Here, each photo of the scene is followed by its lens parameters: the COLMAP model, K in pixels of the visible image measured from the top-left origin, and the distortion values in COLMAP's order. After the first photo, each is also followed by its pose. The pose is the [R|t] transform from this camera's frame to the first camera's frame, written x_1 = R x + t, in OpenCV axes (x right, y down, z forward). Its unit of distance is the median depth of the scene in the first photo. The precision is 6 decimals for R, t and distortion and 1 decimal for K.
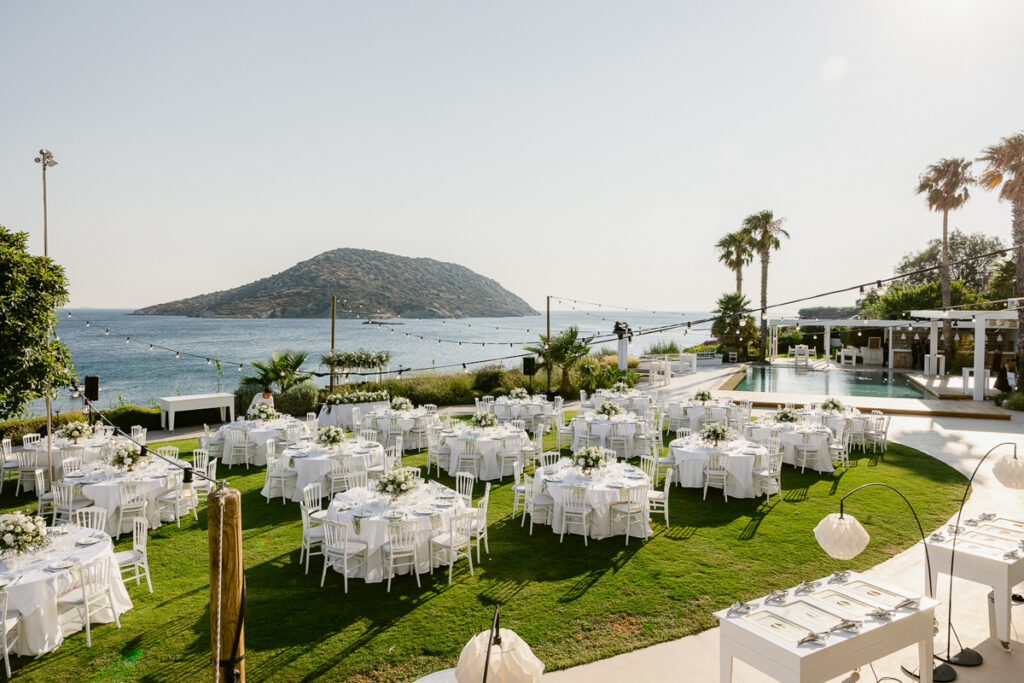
lens RADIAL K [[720.0, 0, 508.5], [0, 720.0, 338.9], [0, 0, 1]] dist [-0.004644, 0.004817]
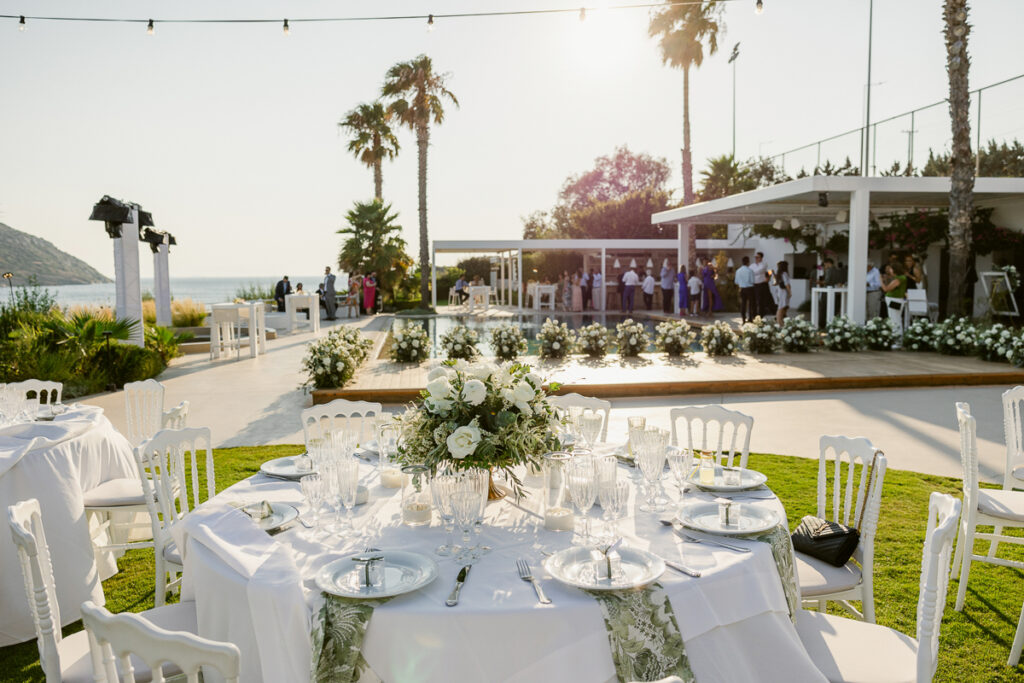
lens RADIAL K [[767.9, 0, 512.5], [0, 767.9, 332.2], [0, 0, 1]] dist [0.007501, 0.004660]
pose [[0.868761, -0.047839, 0.492916, 0.092295], [0.031739, 0.998656, 0.040982, 0.025931], [-0.494214, -0.019959, 0.869111, 0.382069]]
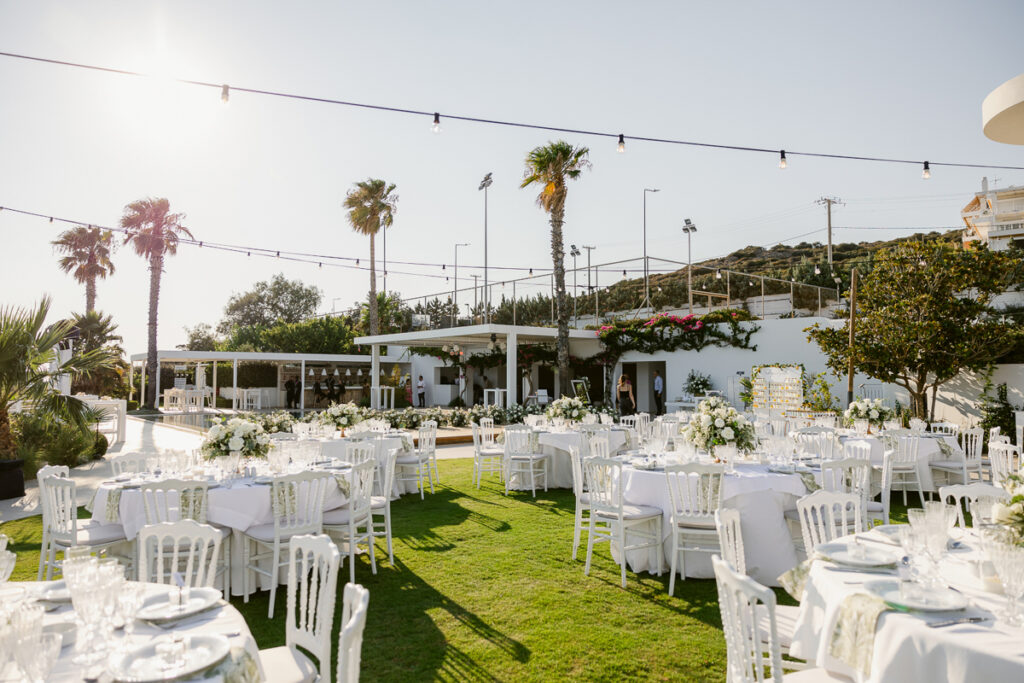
lens RADIAL K [[720.0, 0, 514.0], [0, 720.0, 344.9], [0, 0, 1]] dist [-0.004644, 0.004817]
pose [[0.480133, 0.038678, 0.876343, -0.094108], [0.039693, 0.997046, -0.065752, 0.027934], [-0.876297, 0.066354, 0.477179, 0.335077]]
